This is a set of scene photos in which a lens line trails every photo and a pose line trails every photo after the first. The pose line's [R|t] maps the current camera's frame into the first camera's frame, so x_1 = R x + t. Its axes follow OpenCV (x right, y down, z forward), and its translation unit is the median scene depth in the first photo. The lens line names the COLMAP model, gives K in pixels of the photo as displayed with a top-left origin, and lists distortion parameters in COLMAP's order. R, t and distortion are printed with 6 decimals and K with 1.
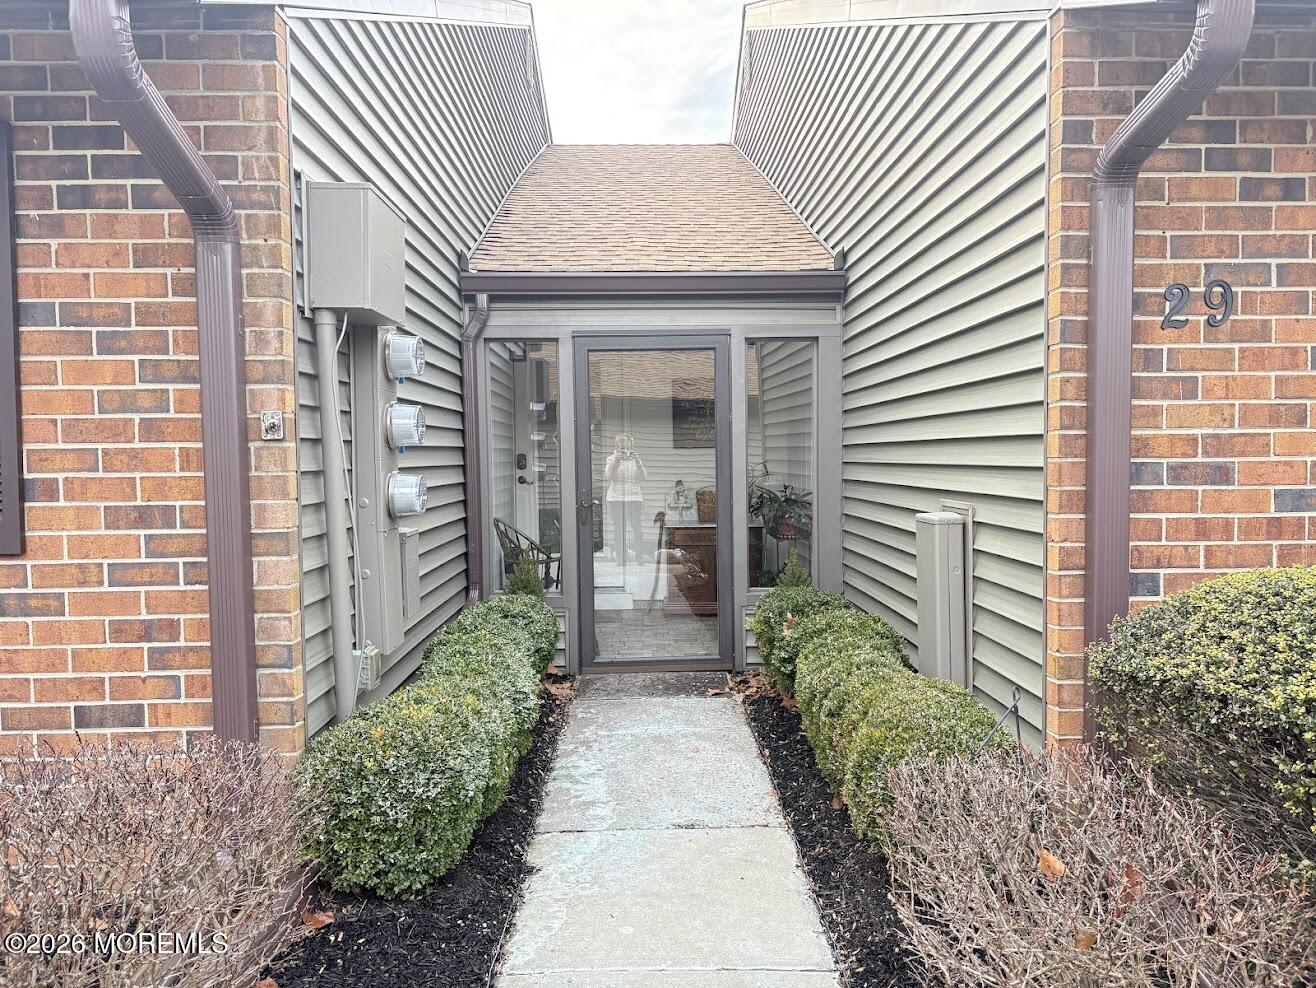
lens RADIAL K [[998.4, 0, 657.9], [0, 998.4, 502.6], [0, 0, 1]] dist [0.041176, -0.022713]
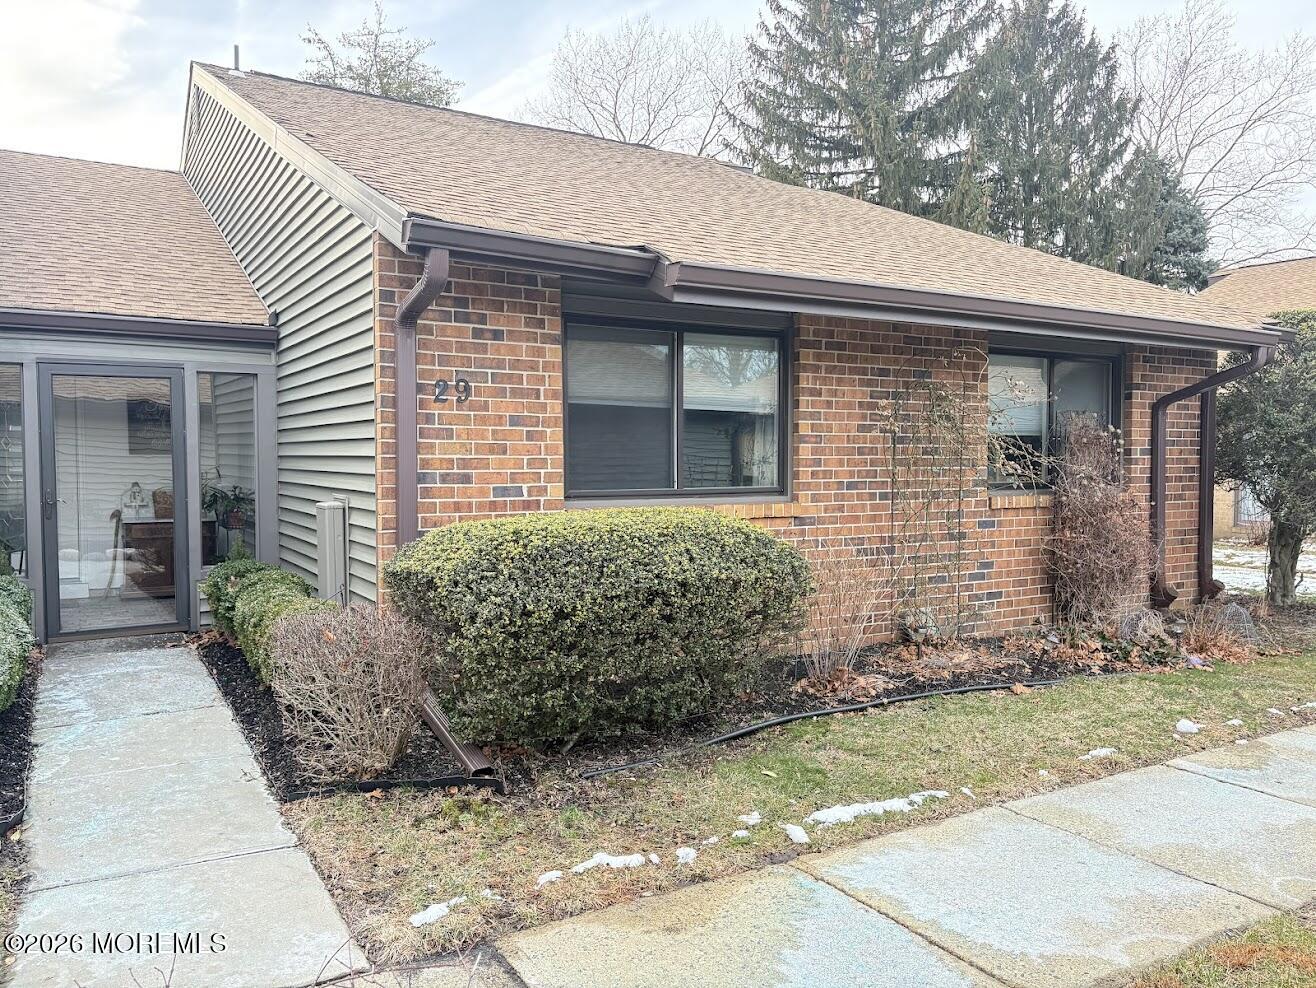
lens RADIAL K [[998.4, 0, 657.9], [0, 998.4, 502.6], [0, 0, 1]] dist [0.041176, -0.022713]
pose [[0.872332, -0.009324, 0.488824, -0.037320], [0.010824, 0.999941, -0.000242, 0.013988], [-0.488793, 0.005502, 0.872382, -0.535383]]
